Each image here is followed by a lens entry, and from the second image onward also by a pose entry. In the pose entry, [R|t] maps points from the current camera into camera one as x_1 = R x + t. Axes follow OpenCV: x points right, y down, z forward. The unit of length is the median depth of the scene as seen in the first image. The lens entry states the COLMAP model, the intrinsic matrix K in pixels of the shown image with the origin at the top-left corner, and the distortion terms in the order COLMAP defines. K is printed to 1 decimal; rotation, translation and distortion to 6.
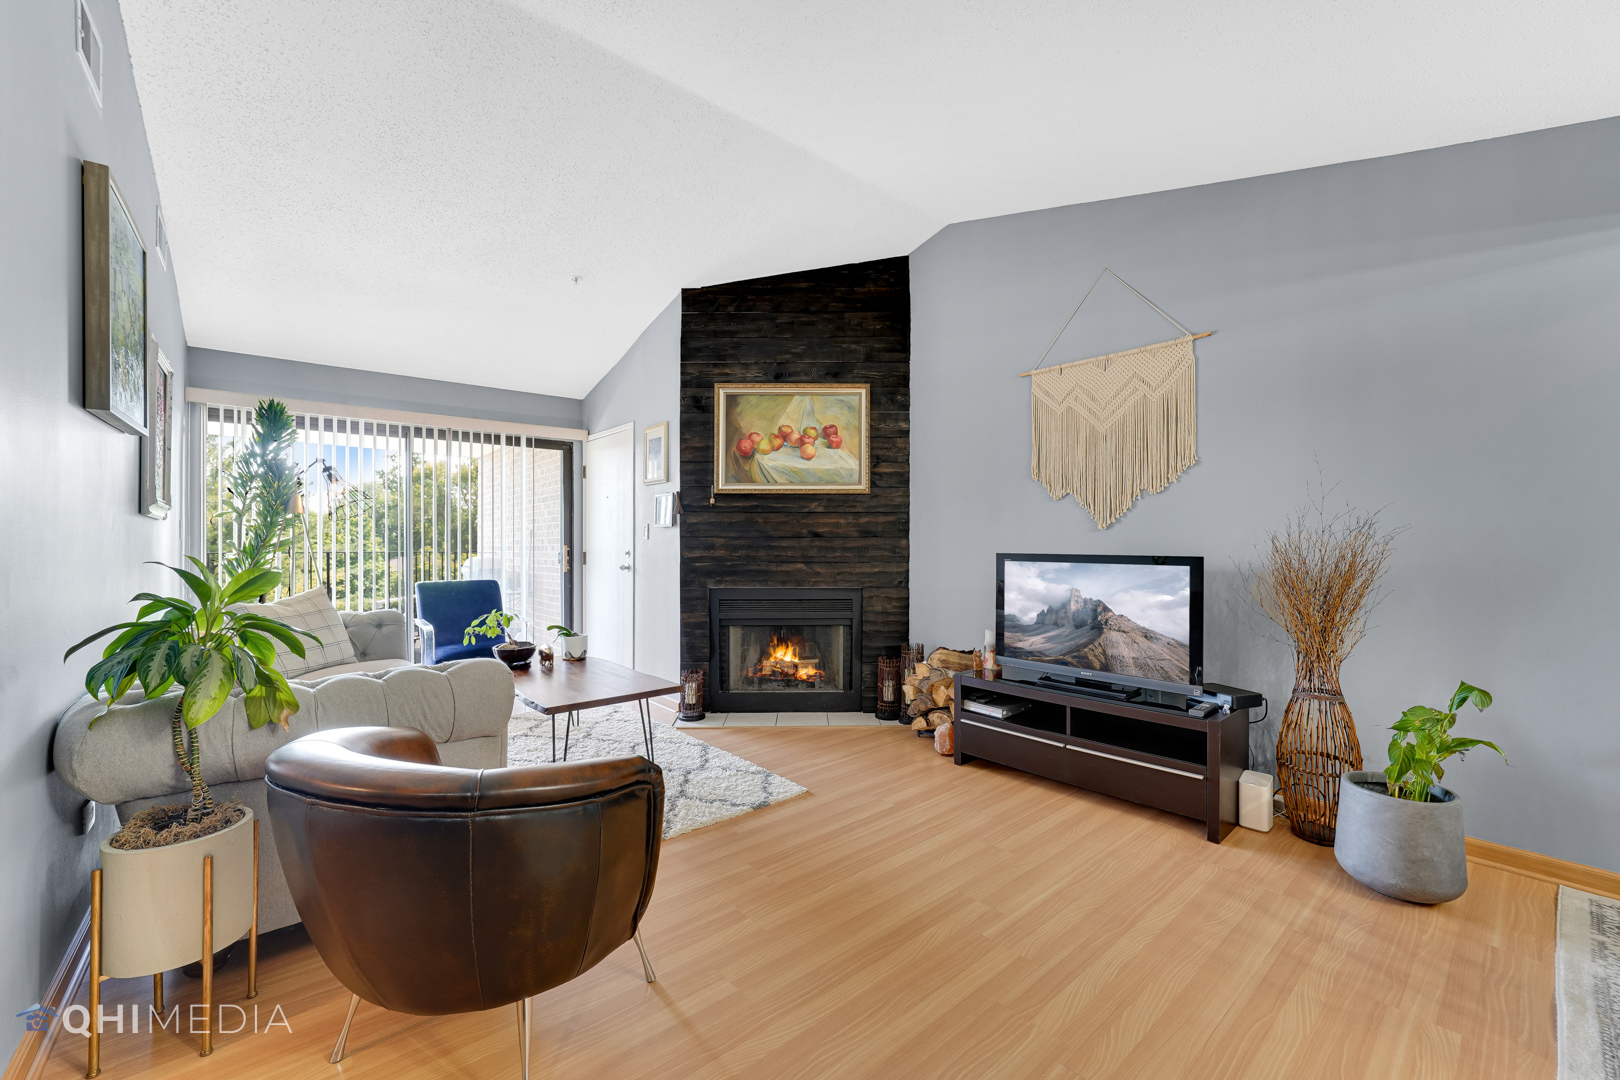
lens RADIAL K [[639.2, 0, 811.0], [0, 639.2, 544.8], [0, 0, 1]] dist [-0.024393, 0.007546]
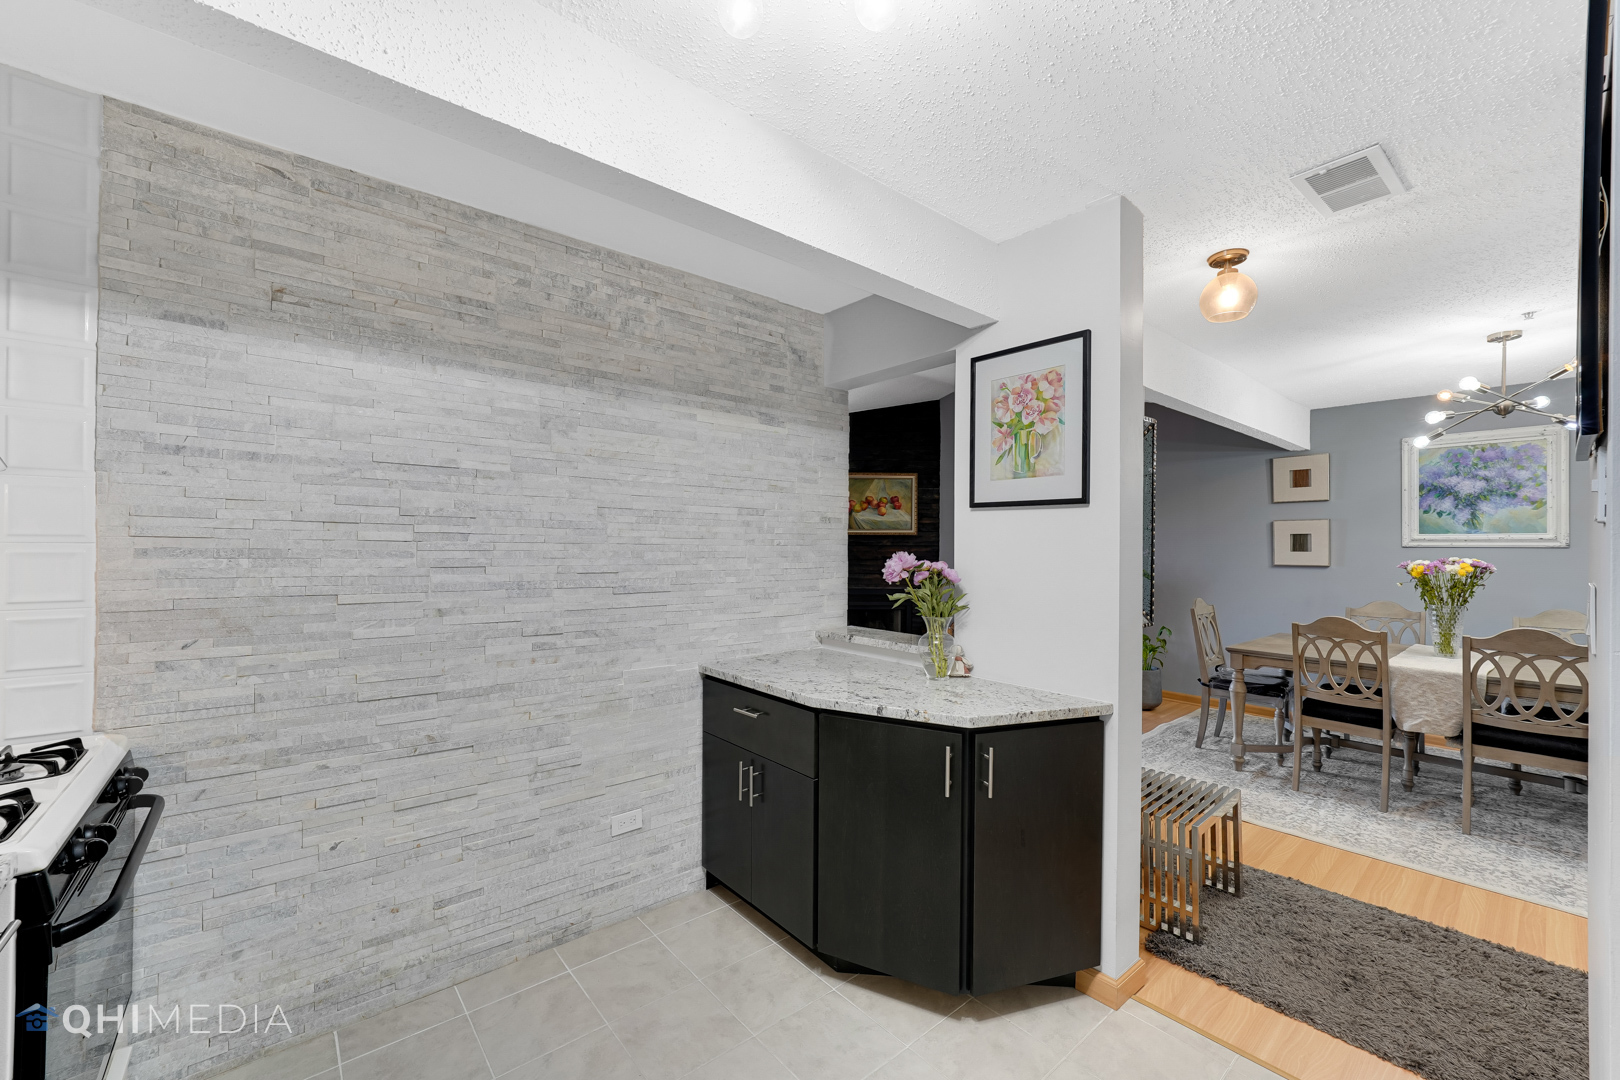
lens RADIAL K [[637.6, 0, 805.3], [0, 637.6, 545.6], [0, 0, 1]] dist [-0.022029, 0.007171]
pose [[0.999922, 0.004955, -0.011458, -0.196122], [-0.004933, 0.999986, 0.001960, -0.053052], [0.011468, -0.001903, 0.999932, -0.761841]]
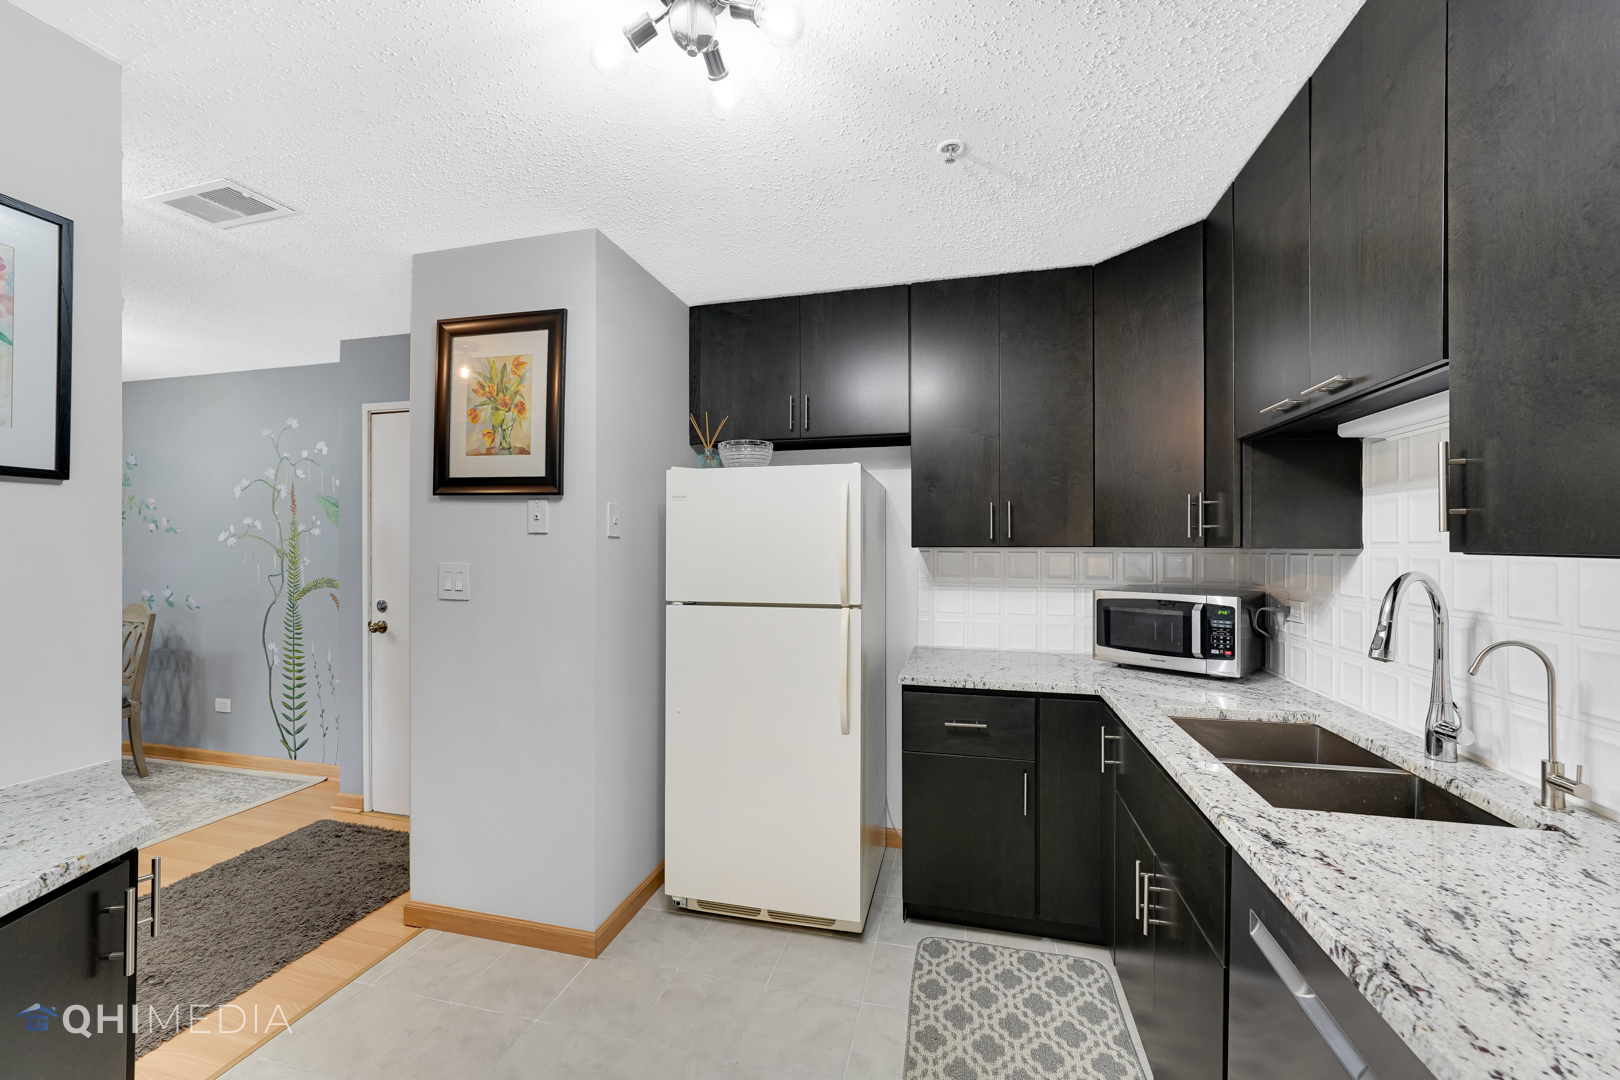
lens RADIAL K [[639.2, 0, 811.0], [0, 639.2, 544.8], [0, 0, 1]] dist [-0.024393, 0.007546]
pose [[-0.582103, 0.000170, 0.813115, -0.443743], [-0.003292, 0.999991, -0.002565, -0.052866], [-0.813109, -0.004170, -0.582097, -0.430666]]
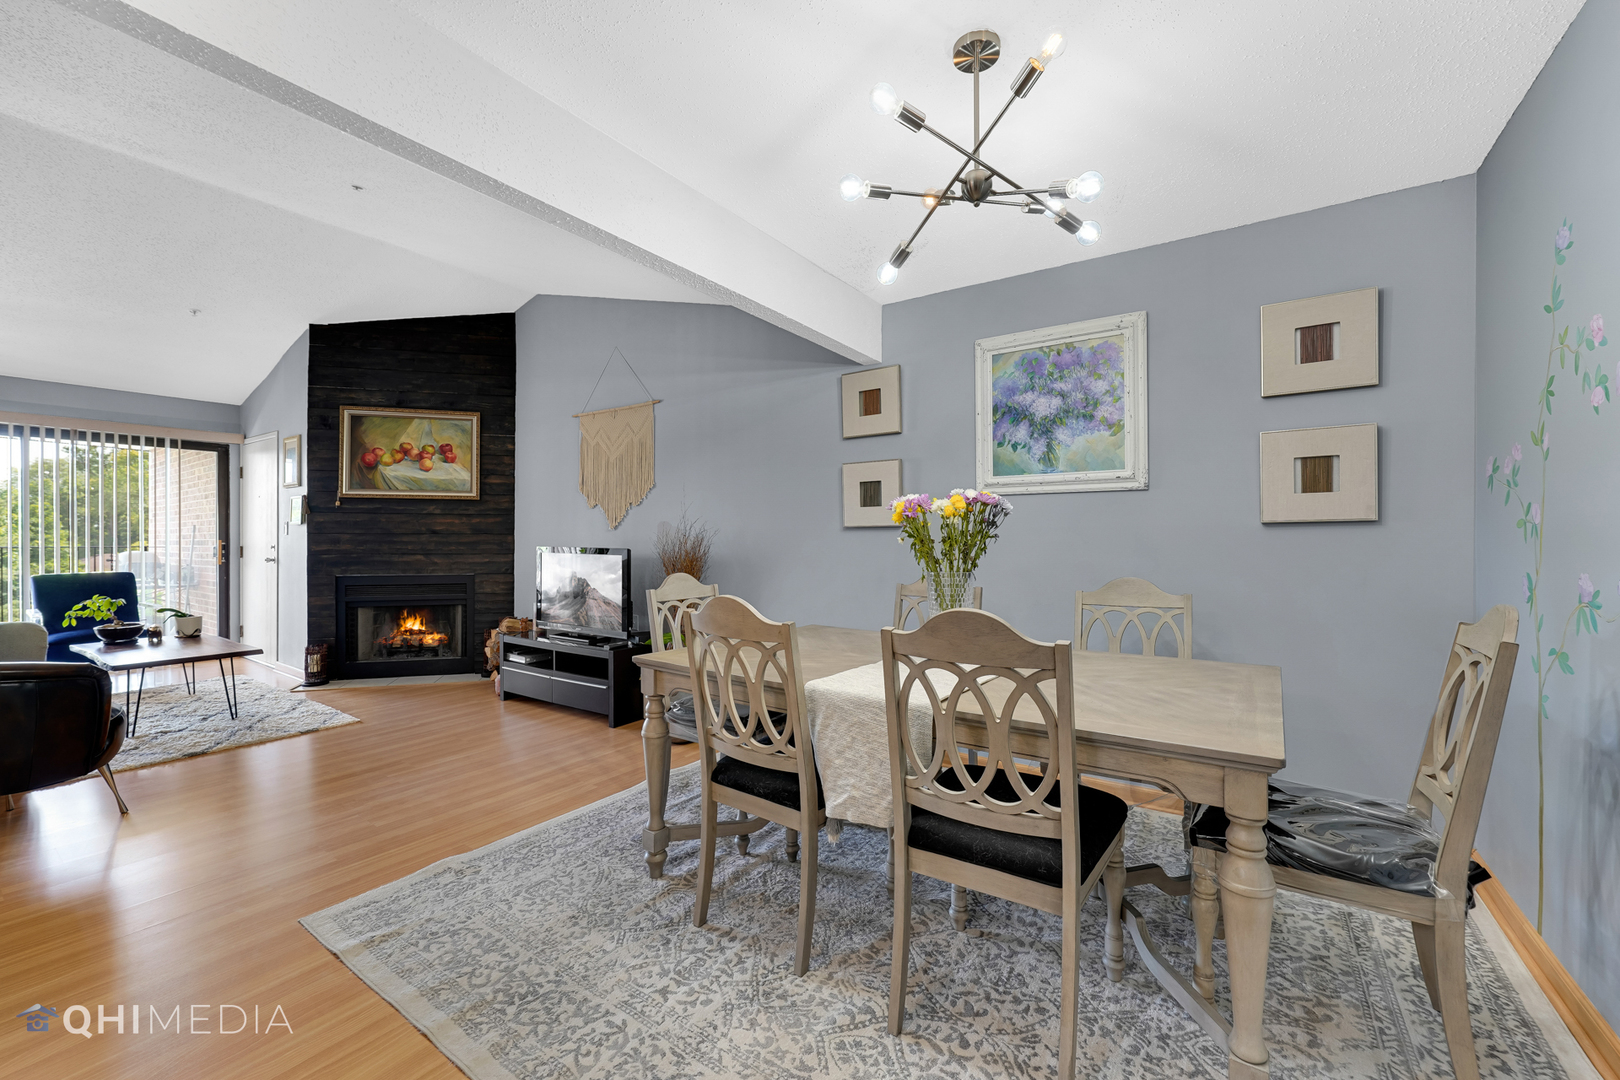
lens RADIAL K [[644.1, 0, 804.0], [0, 644.1, 540.0], [0, 0, 1]] dist [-0.021948, 0.008017]
pose [[0.966519, 0.002604, 0.256580, 0.384803], [-0.002947, 0.999995, 0.000951, -0.003523], [-0.256576, -0.001675, 0.966522, -0.385660]]
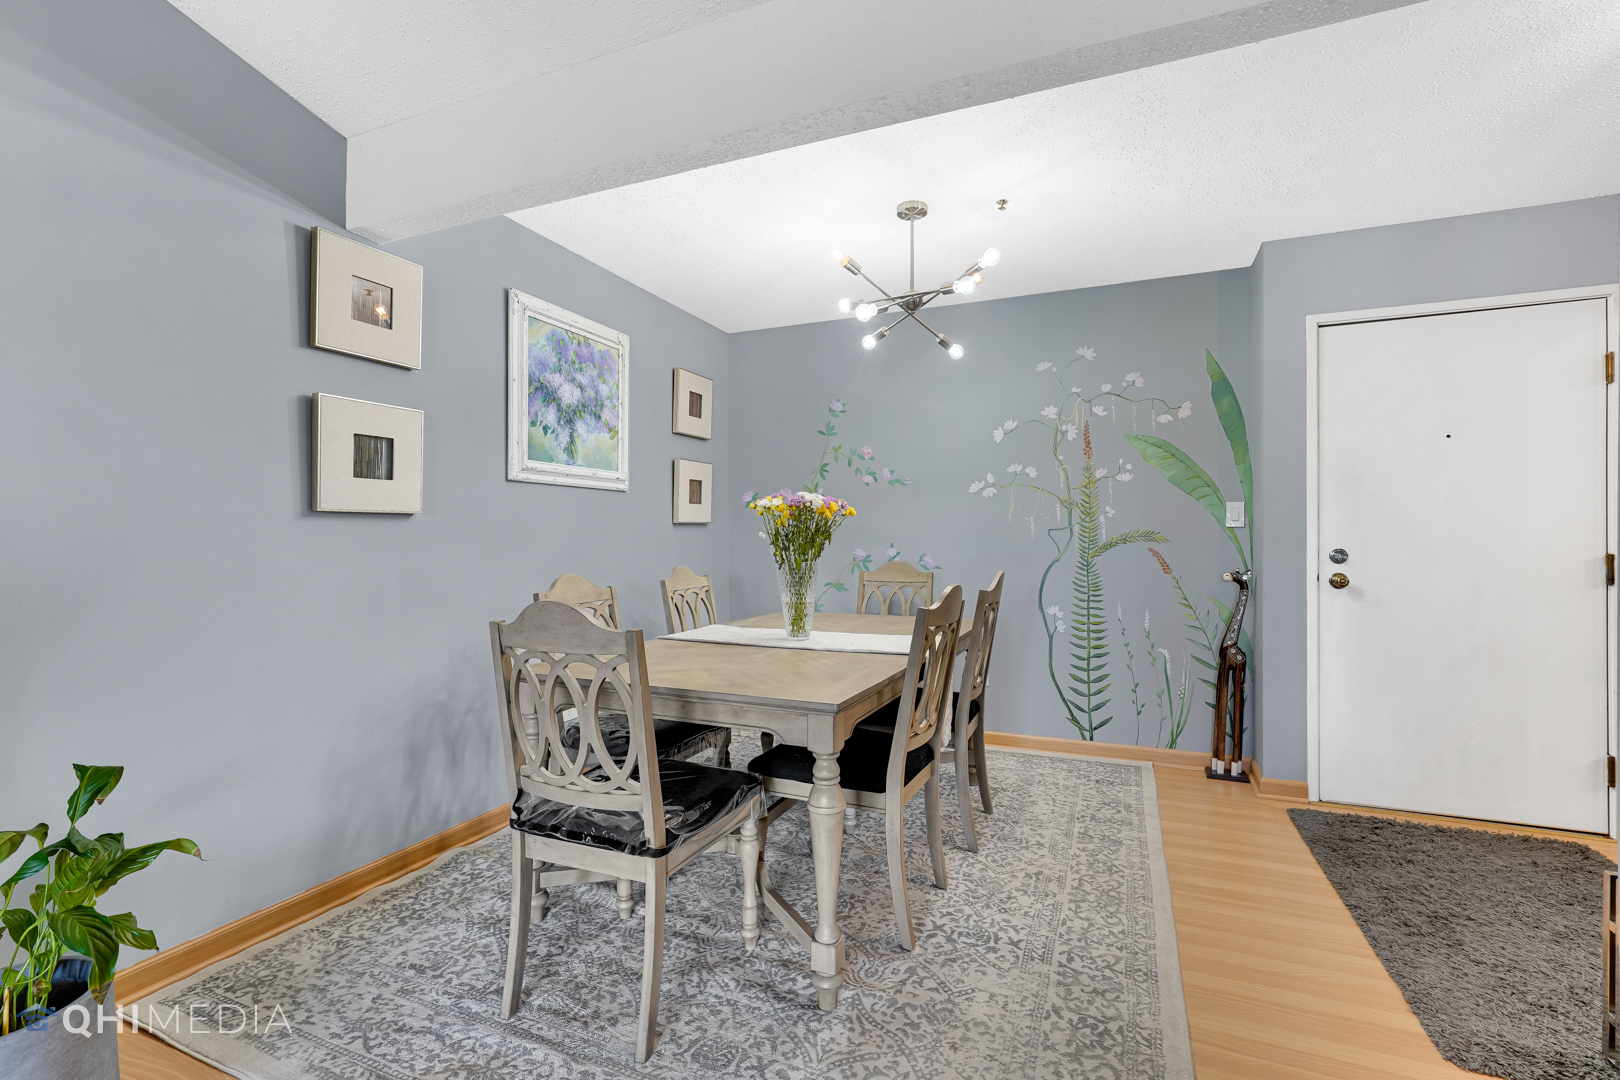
lens RADIAL K [[724.6, 0, 810.0], [0, 724.6, 540.0], [0, 0, 1]] dist [-0.000356, 0.000002]
pose [[-0.445322, -0.000221, 0.895371, 0.043940], [0.001407, 0.999999, 0.000947, 0.001027], [-0.895369, 0.001681, -0.445321, 0.318251]]
